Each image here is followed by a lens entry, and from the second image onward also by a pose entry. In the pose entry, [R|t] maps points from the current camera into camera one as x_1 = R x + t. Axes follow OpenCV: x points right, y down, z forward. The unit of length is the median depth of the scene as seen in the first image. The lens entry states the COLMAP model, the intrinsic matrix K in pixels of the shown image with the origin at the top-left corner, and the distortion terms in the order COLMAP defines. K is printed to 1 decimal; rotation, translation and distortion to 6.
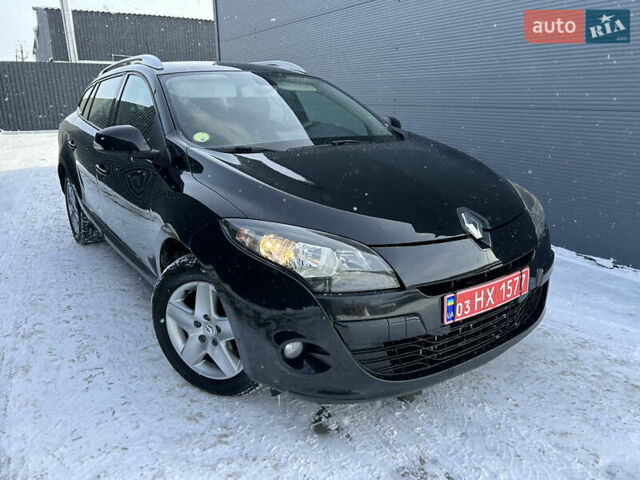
lens RADIAL K [[477.1, 0, 323.4], [0, 477.1, 236.5], [0, 0, 1]] dist [0.039724, -0.045068]
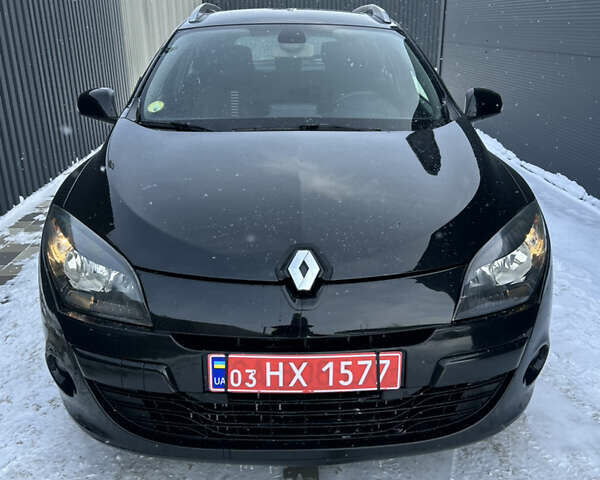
lens RADIAL K [[623.9, 0, 320.2], [0, 623.9, 242.5], [0, 0, 1]] dist [-0.002158, 0.000000]
pose [[0.838082, 0.190638, -0.511152, 0.778596], [-0.164269, 0.981656, 0.096781, -0.153905], [0.520225, 0.002856, 0.854024, 0.225325]]
